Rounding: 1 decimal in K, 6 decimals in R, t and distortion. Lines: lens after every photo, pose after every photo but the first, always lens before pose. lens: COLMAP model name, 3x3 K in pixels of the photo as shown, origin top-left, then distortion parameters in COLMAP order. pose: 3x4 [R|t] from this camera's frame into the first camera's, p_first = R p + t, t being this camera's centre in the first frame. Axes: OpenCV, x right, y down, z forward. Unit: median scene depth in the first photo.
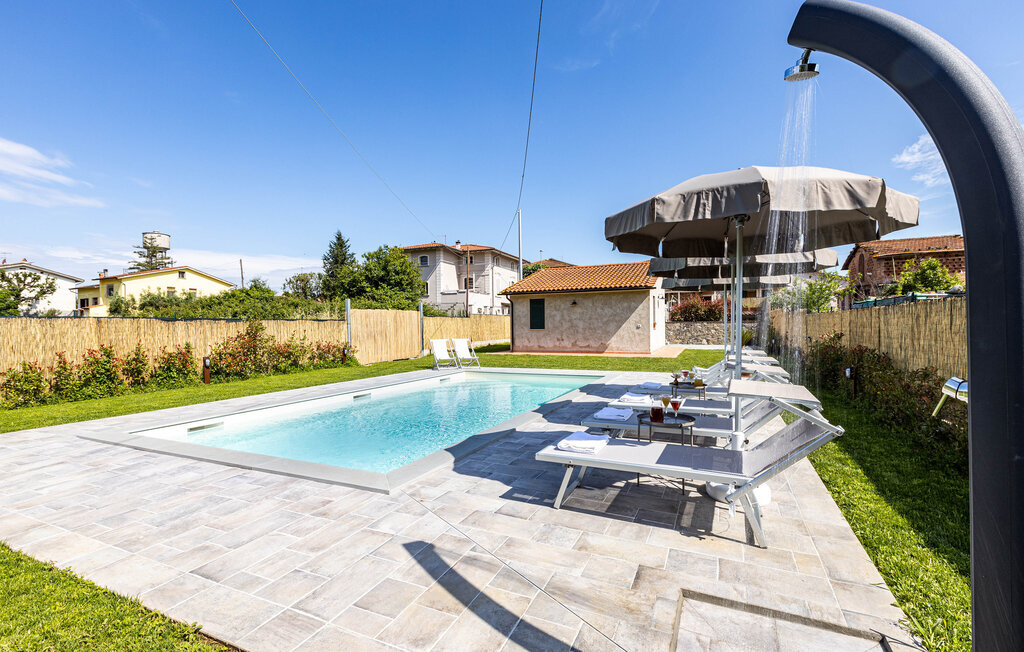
lens RADIAL K [[458.7, 0, 512.4], [0, 458.7, 323.6], [0, 0, 1]] dist [0.001409, -0.000394]
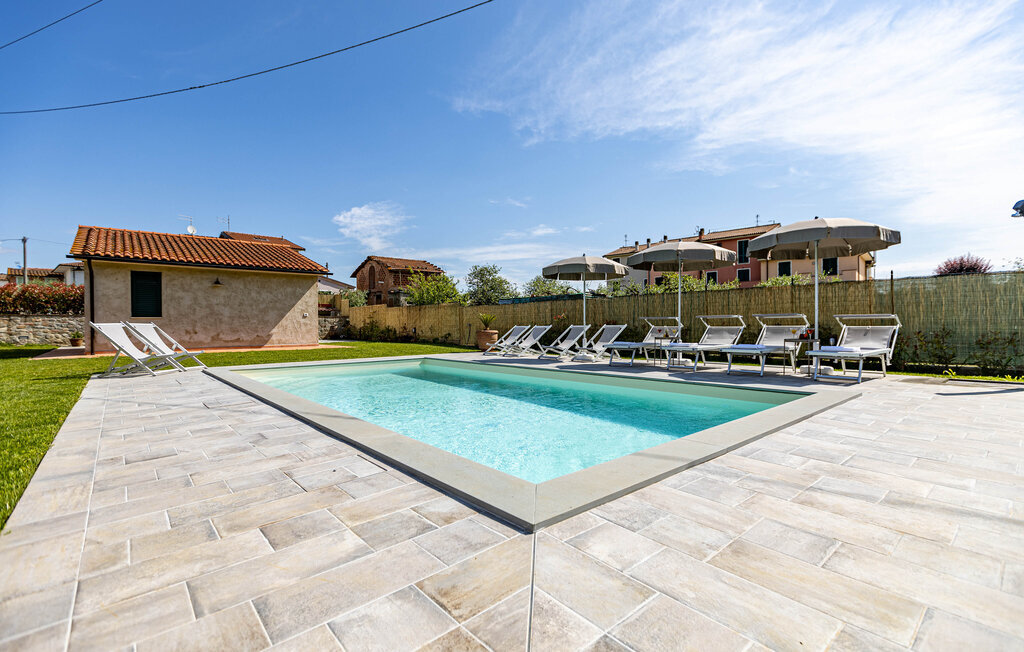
lens RADIAL K [[458.7, 0, 512.8], [0, 458.7, 327.4], [0, 0, 1]] dist [0.001409, -0.000394]
pose [[0.415372, 0.003195, 0.909646, -0.341071], [0.000698, 0.999992, -0.003831, 0.030899], [-0.909651, 0.002226, 0.415367, 0.249747]]
